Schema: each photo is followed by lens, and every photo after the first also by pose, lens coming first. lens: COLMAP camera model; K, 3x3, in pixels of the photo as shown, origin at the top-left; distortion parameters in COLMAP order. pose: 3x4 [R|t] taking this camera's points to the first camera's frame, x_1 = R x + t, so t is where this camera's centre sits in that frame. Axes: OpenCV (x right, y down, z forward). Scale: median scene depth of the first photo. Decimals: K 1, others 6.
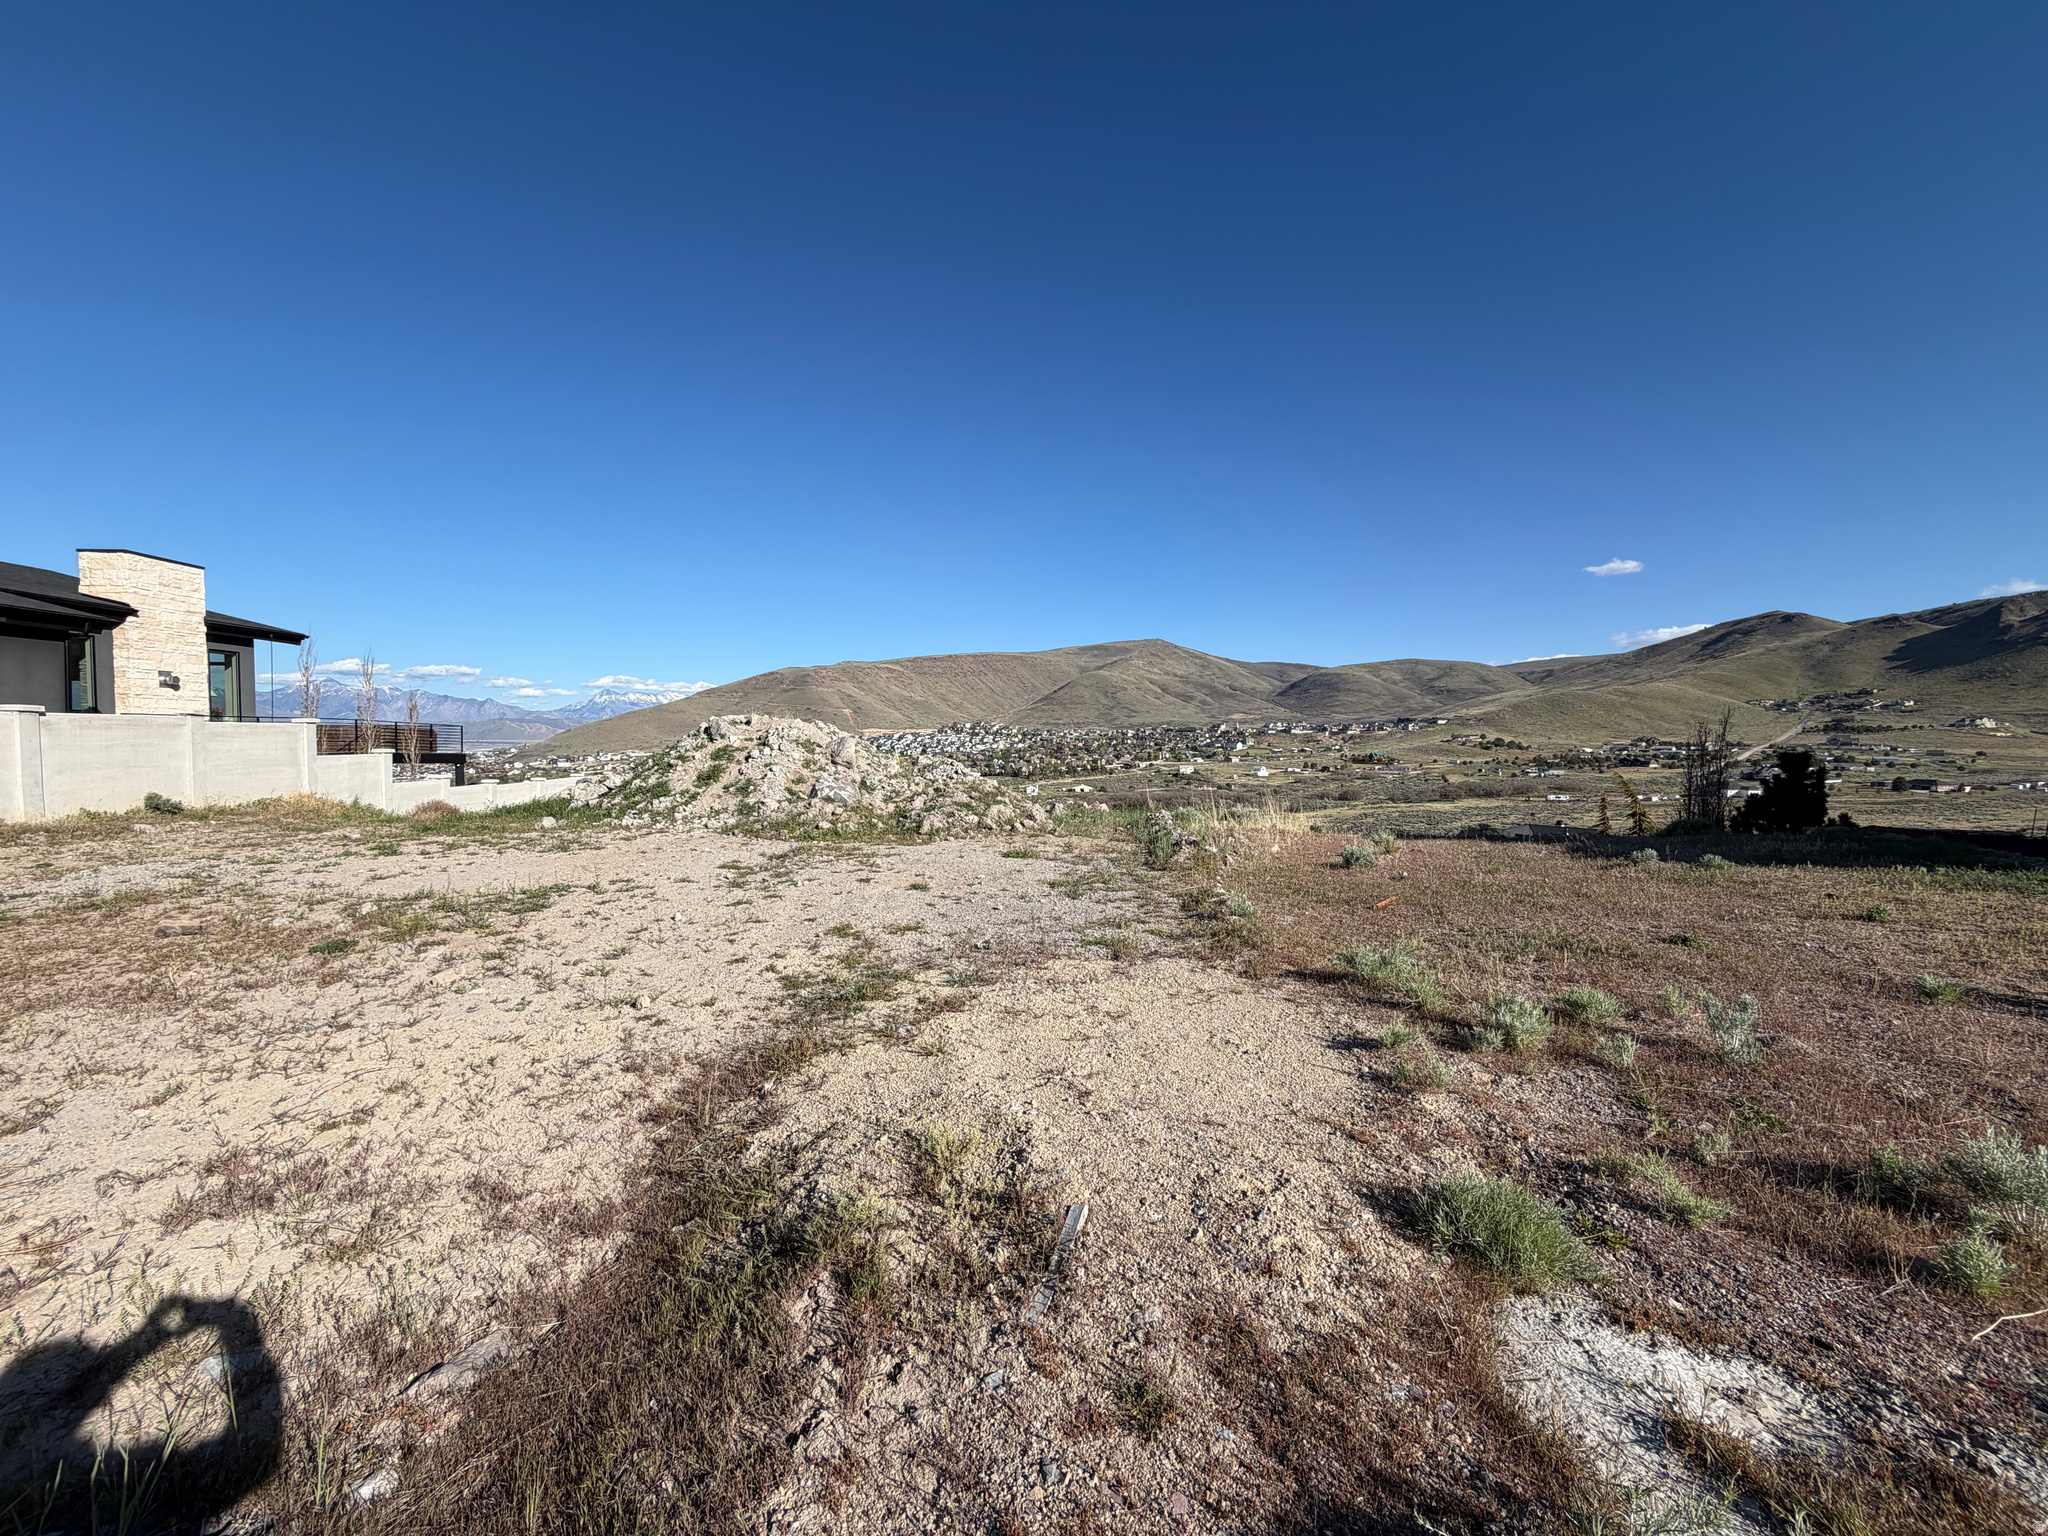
lens RADIAL K [[815.8, 0, 1020.3], [0, 815.8, 768.6], [0, 0, 1]] dist [0.001572, -0.000044]
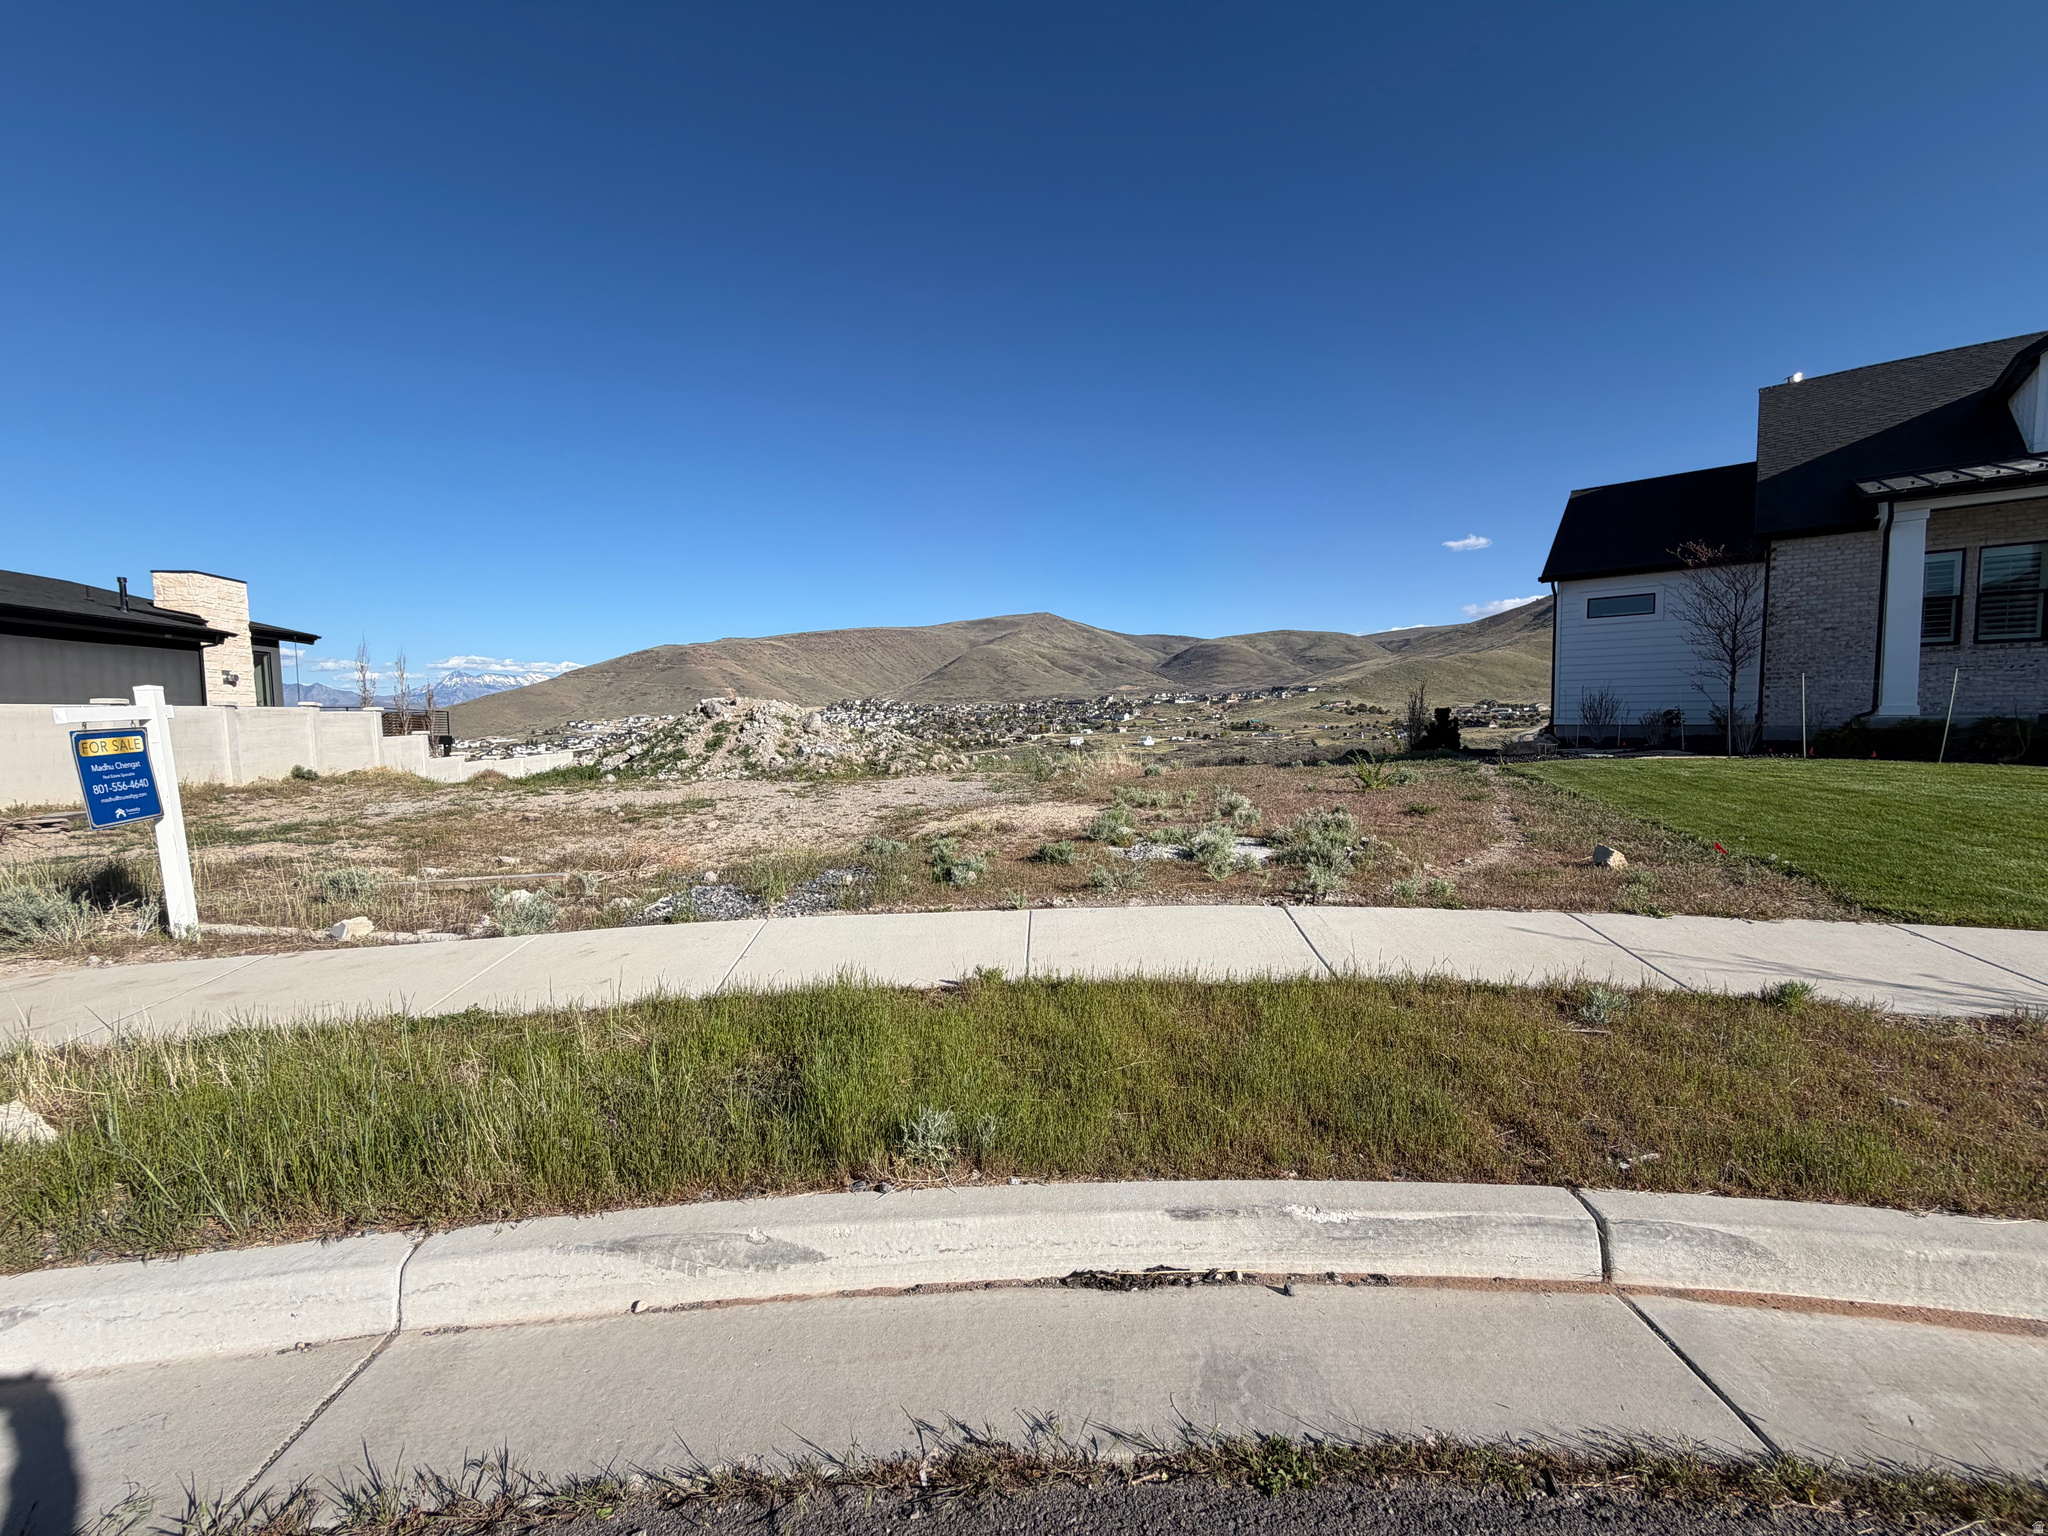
lens RADIAL K [[815.8, 0, 1020.3], [0, 815.8, 768.6], [0, 0, 1]] dist [0.001572, -0.000044]
pose [[0.991003, -0.031421, 0.130100, -0.267214], [0.027383, 0.999090, 0.032715, 0.092744], [-0.131009, -0.028858, 0.990961, -1.852656]]
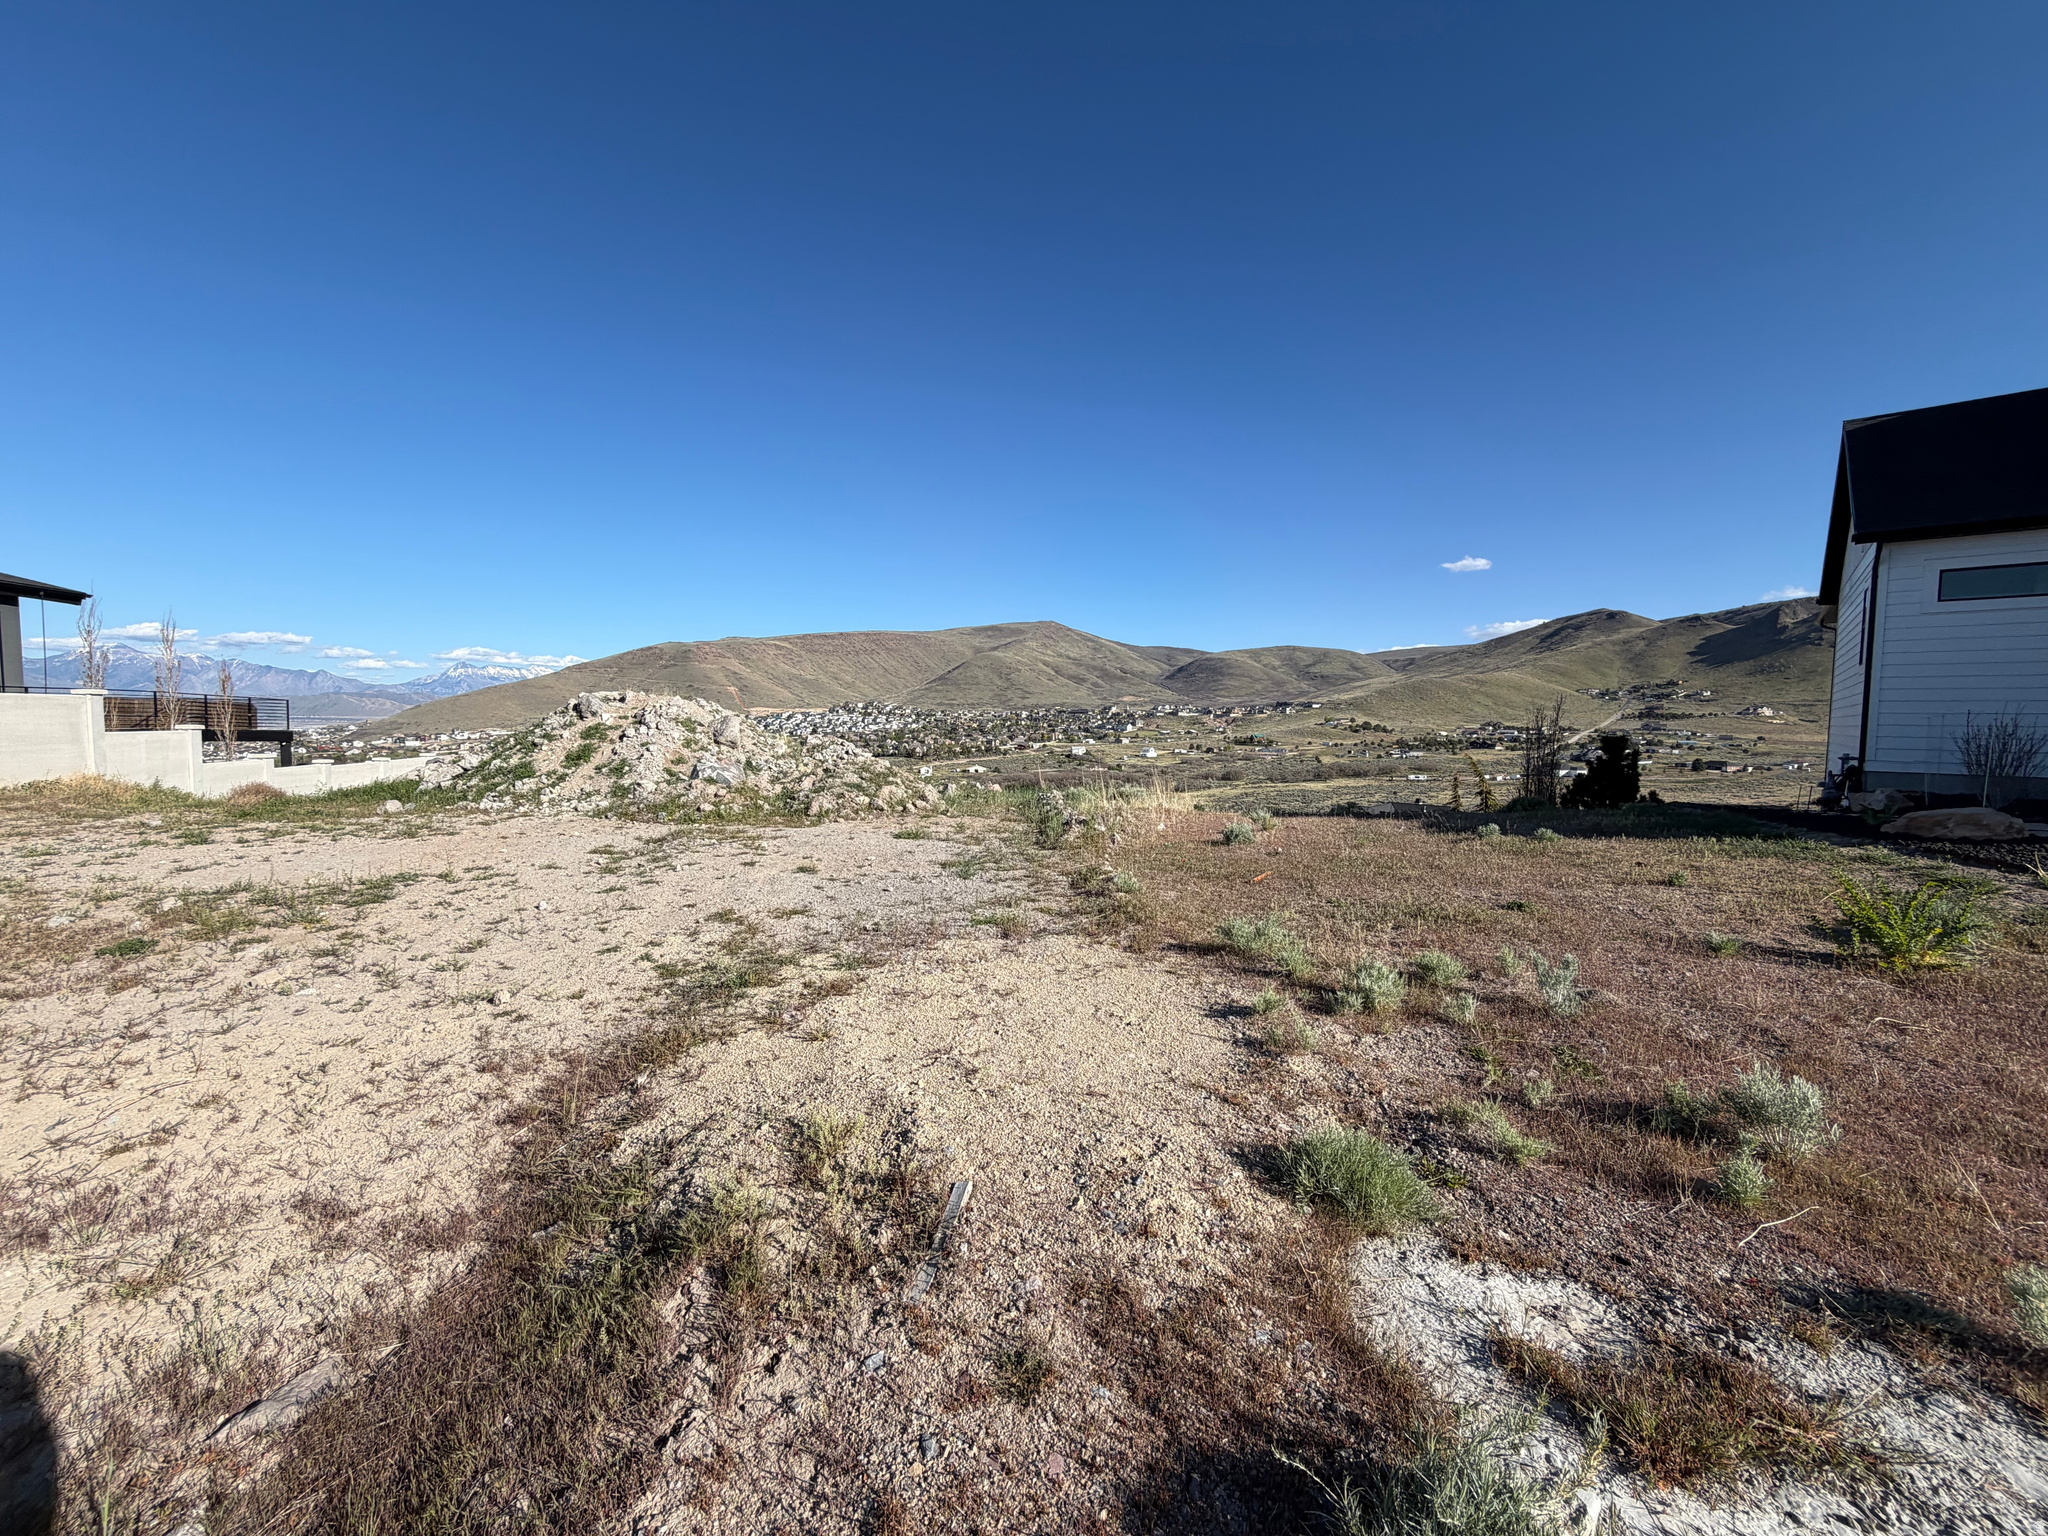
lens RADIAL K [[815.8, 0, 1020.3], [0, 815.8, 768.6], [0, 0, 1]] dist [0.001572, -0.000044]
pose [[0.991620, -0.000471, 0.129184, 0.007800], [-0.002577, 0.999722, 0.023426, 0.001465], [-0.129160, -0.023563, 0.991344, 0.004111]]
